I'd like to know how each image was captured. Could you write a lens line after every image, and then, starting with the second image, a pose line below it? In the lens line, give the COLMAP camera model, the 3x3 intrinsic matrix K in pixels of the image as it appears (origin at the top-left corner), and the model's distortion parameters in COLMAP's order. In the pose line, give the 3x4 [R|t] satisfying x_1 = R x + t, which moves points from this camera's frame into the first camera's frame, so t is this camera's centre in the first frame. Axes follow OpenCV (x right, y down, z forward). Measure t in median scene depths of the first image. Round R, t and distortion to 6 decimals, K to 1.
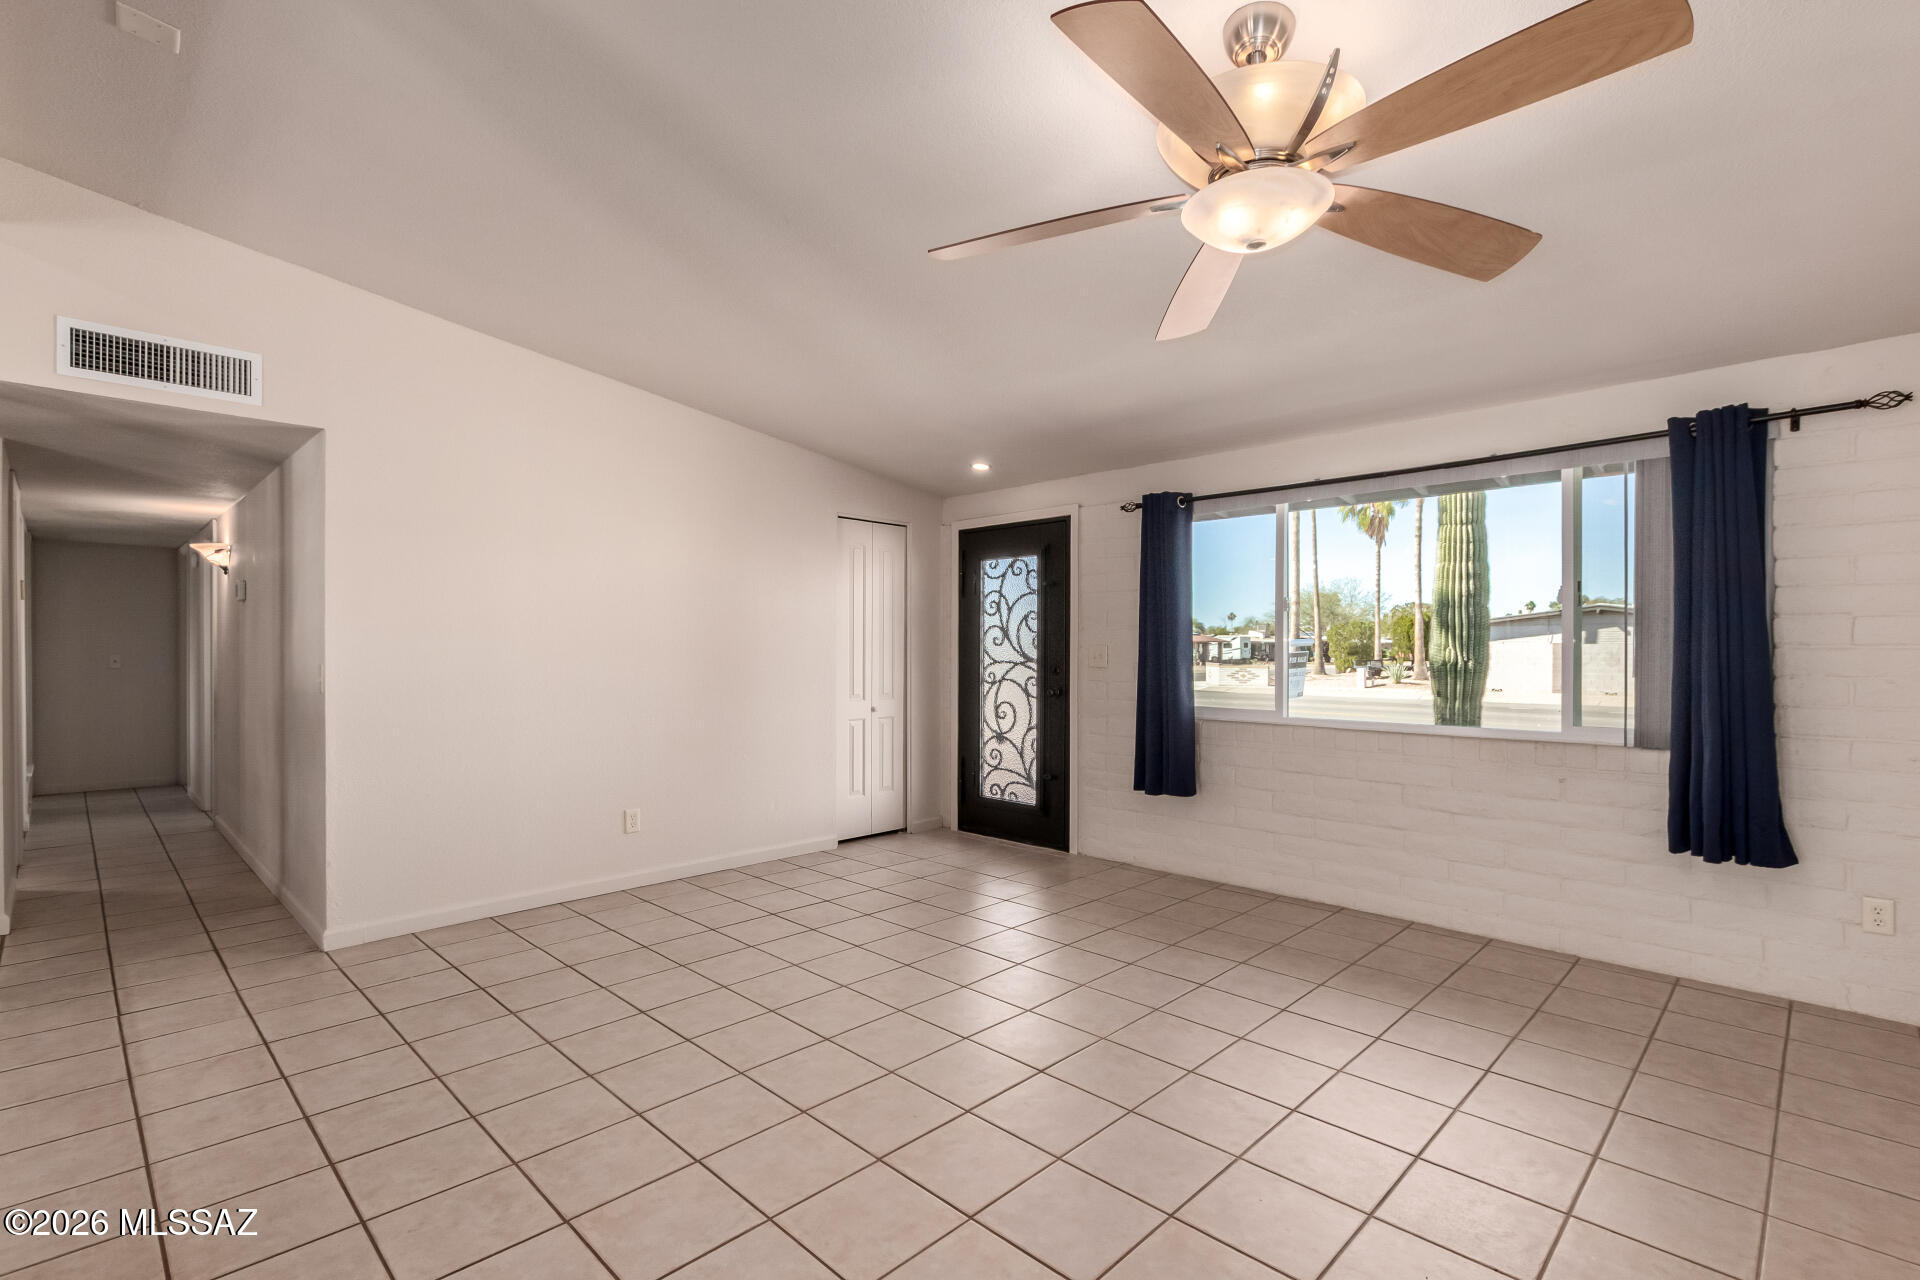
lens RADIAL K [[887.9, 0, 960.0], [0, 887.9, 640.0], [0, 0, 1]] dist [-0.000564, -0.000008]
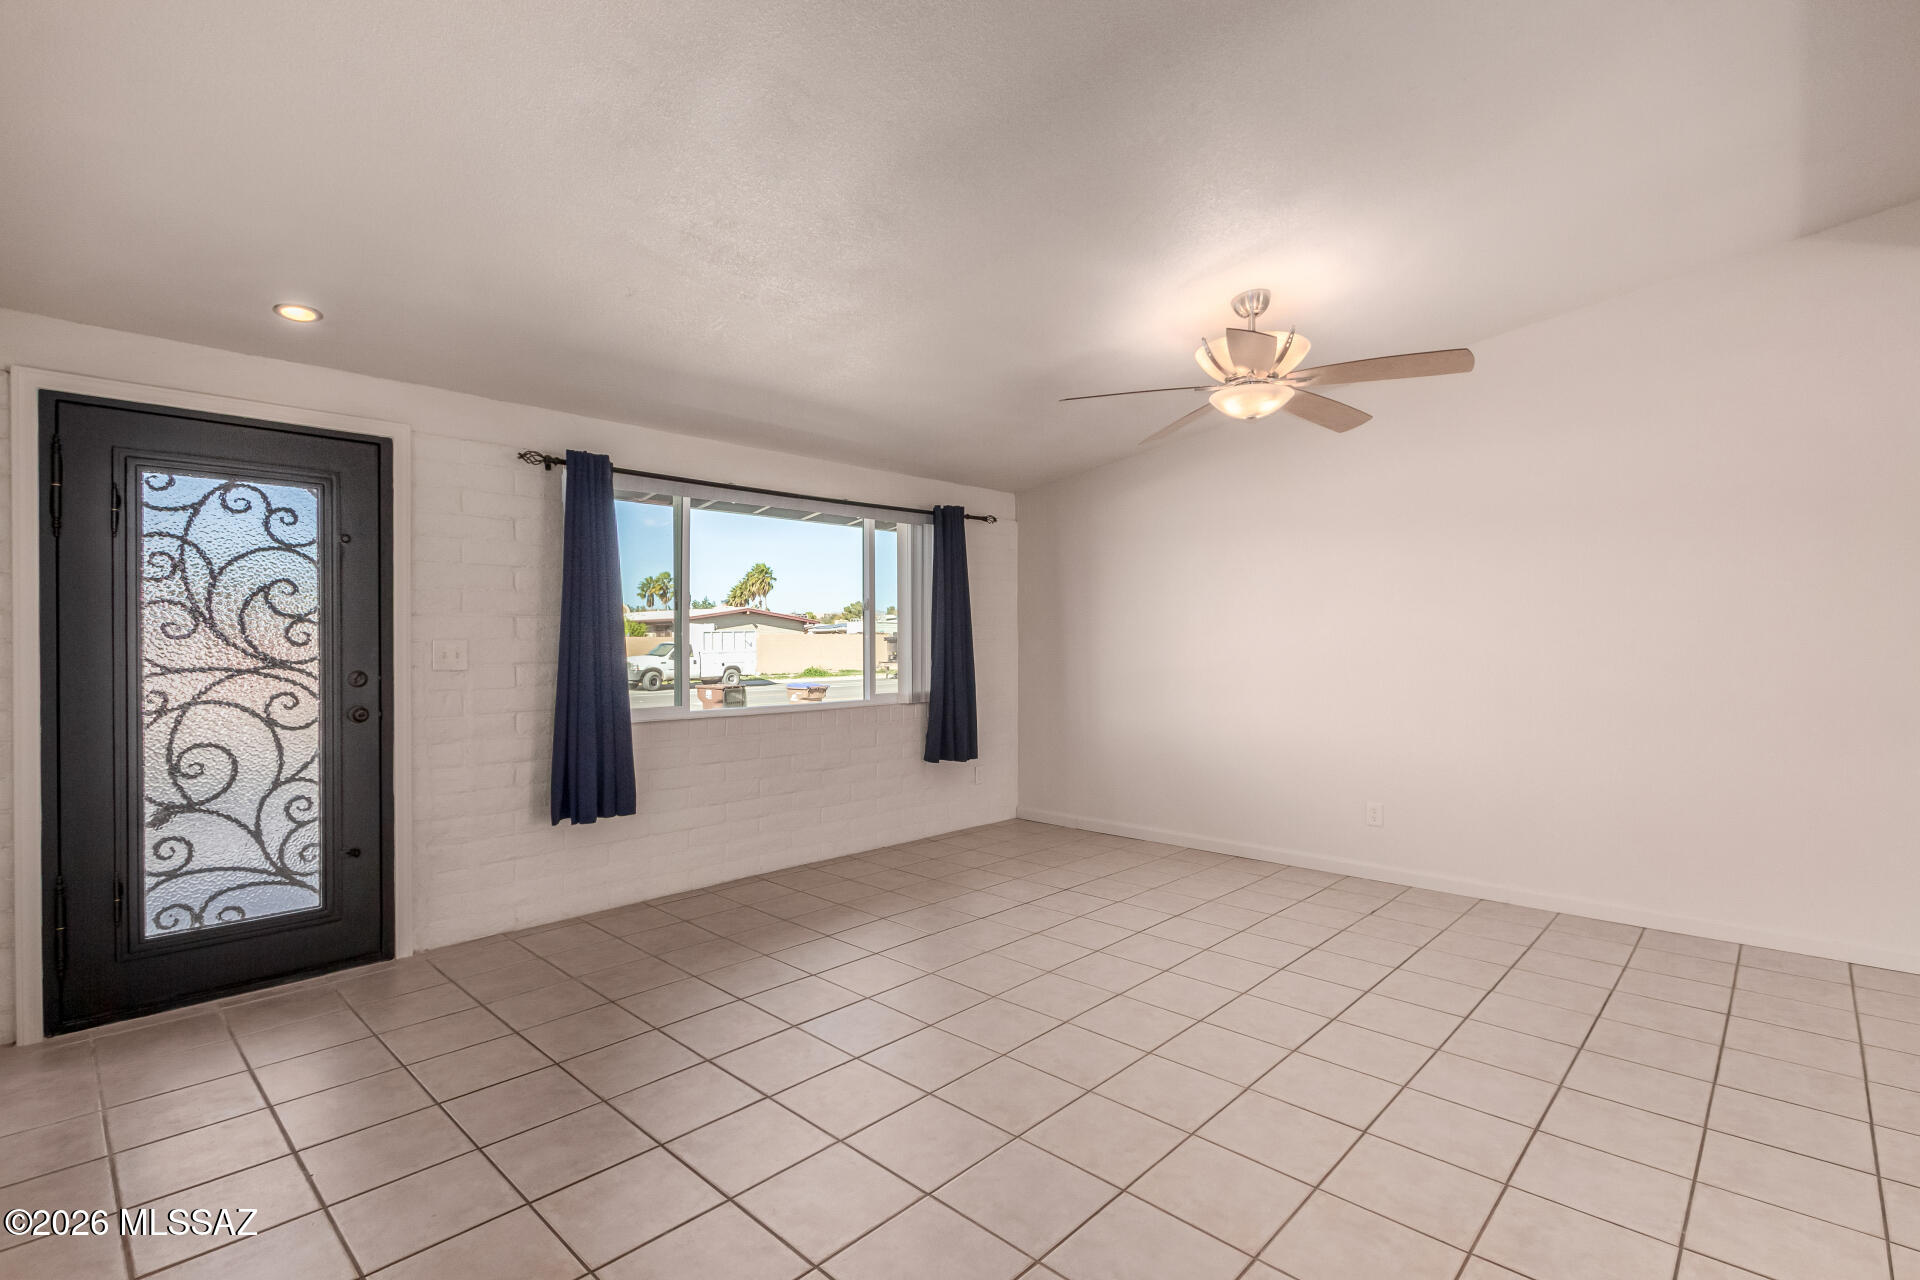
lens RADIAL K [[887.7, 0, 960.0], [0, 887.7, 640.0], [0, 0, 1]] dist [0.009574, -0.000308]
pose [[-0.018134, -0.000963, 0.999835, -0.531503], [-0.008690, 0.999962, 0.000806, 0.002351], [-0.999798, -0.008674, -0.018141, 0.594457]]
